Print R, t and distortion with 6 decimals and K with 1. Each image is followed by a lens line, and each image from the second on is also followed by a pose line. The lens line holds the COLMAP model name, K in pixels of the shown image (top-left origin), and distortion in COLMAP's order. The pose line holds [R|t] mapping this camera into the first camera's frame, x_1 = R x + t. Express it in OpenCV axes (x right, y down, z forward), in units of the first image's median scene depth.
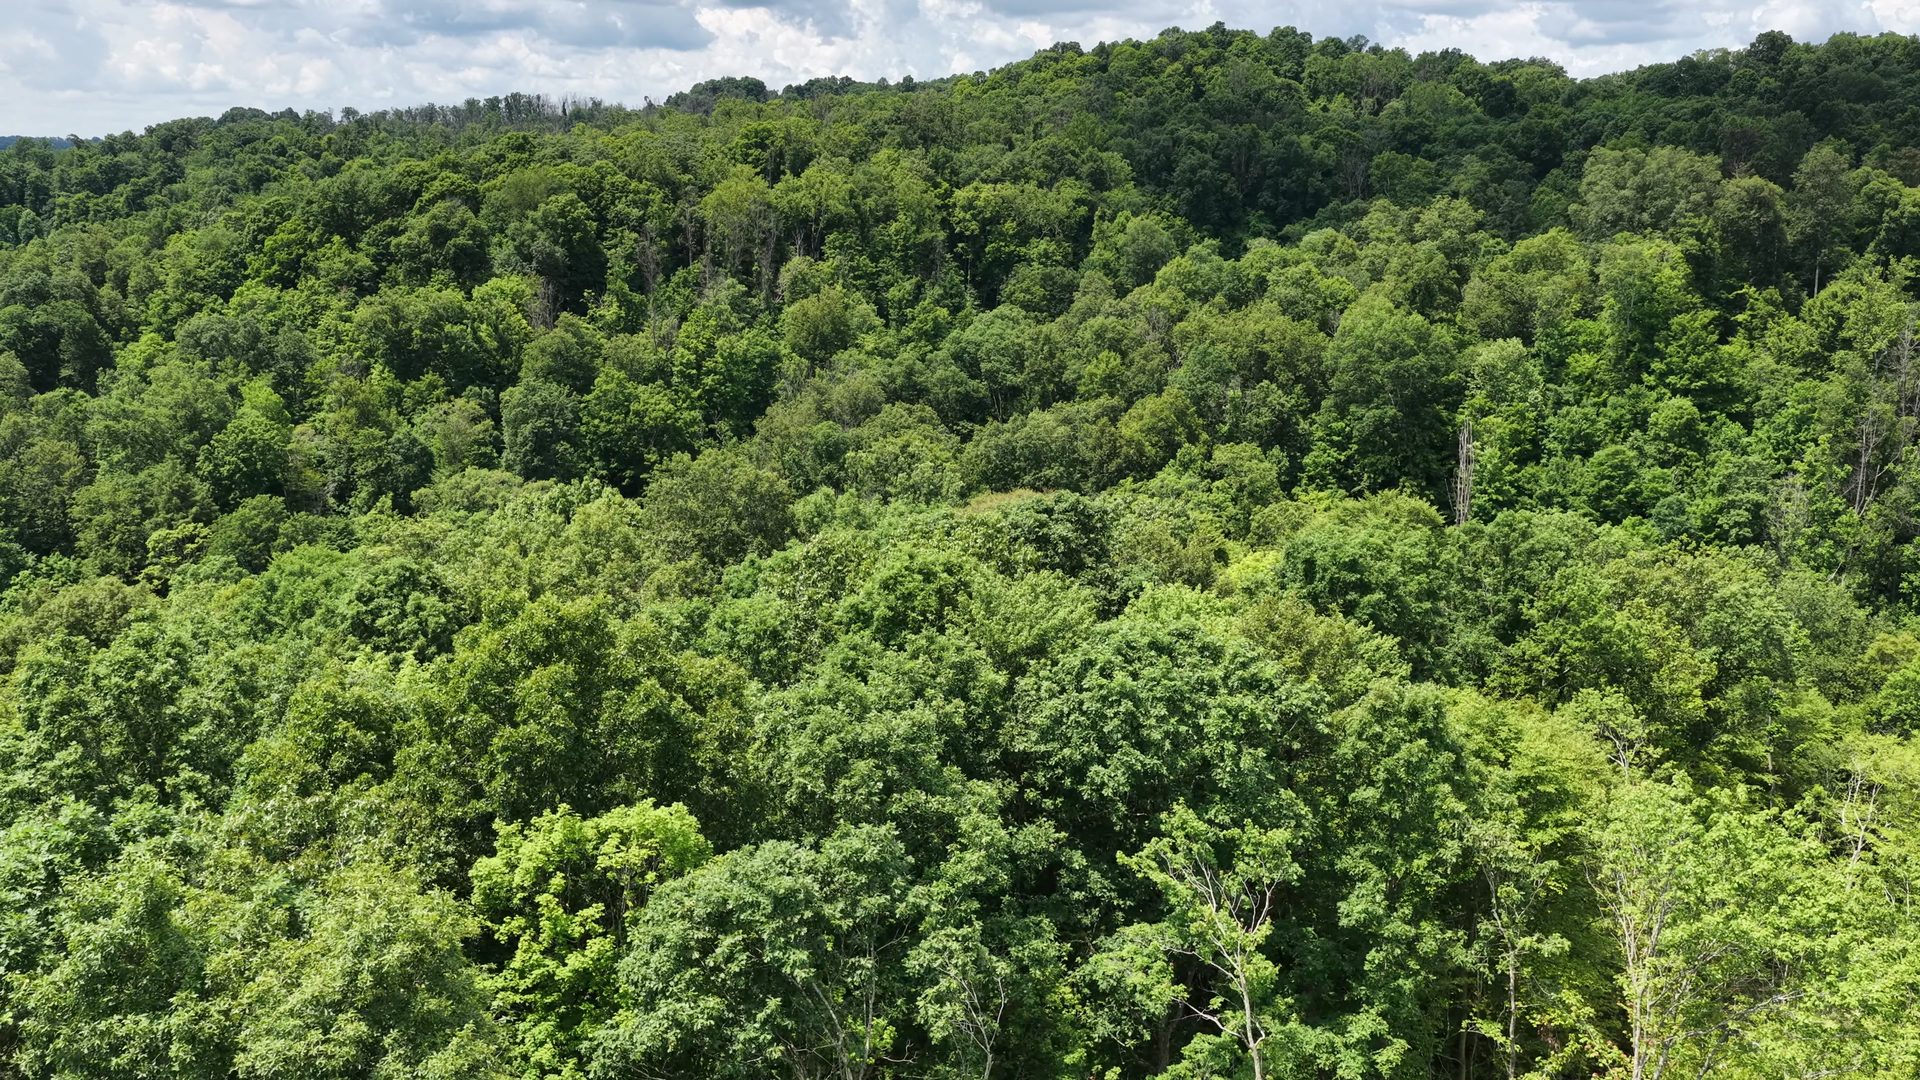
lens RADIAL K [[1492.4, 0, 961.0], [0, 1492.4, 534.8], [0, 0, 1]] dist [-0.032843, -0.009523]
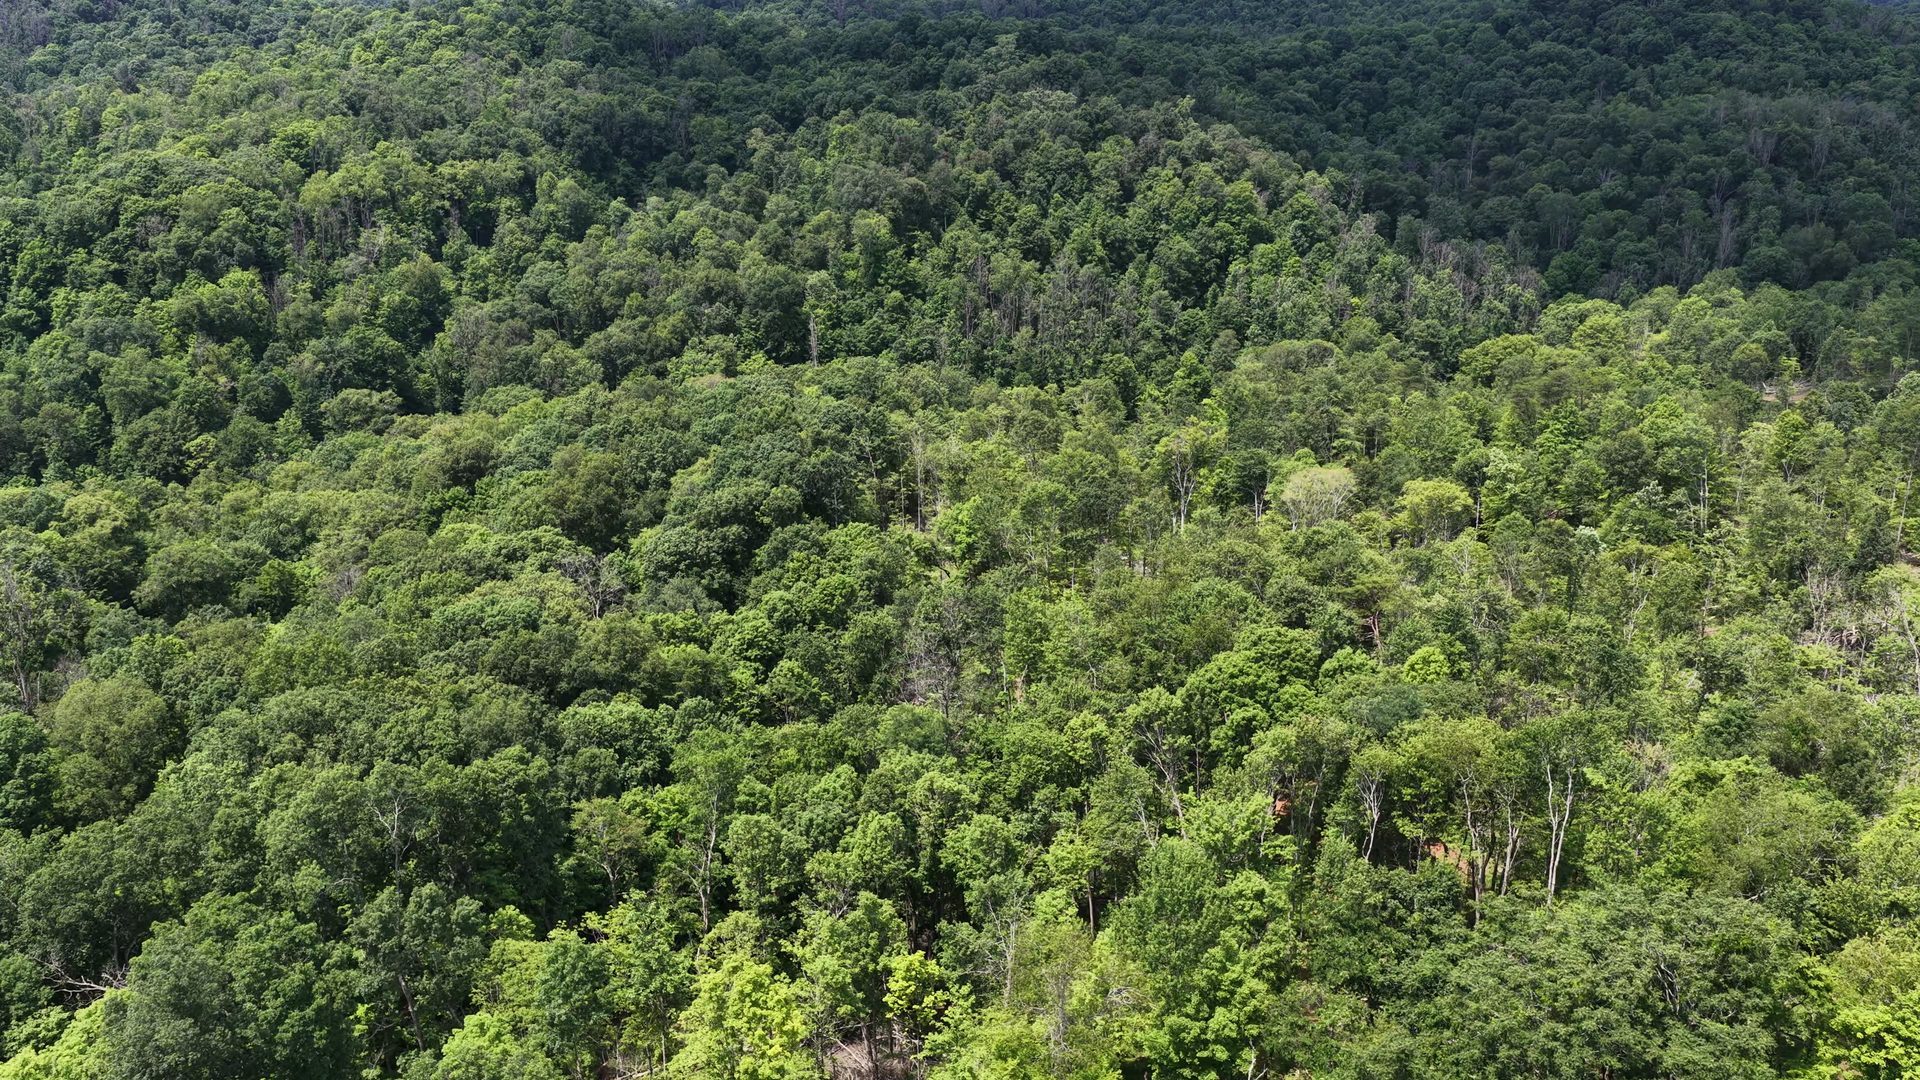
lens RADIAL K [[1492.4, 0, 959.2], [0, 1492.4, 541.9], [0, 0, 1]] dist [-0.032843, -0.009523]
pose [[0.868975, -0.174161, 0.463196, -0.514814], [0.112514, 0.981042, 0.157789, -0.062634], [-0.481895, -0.084998, 0.872097, -0.995449]]
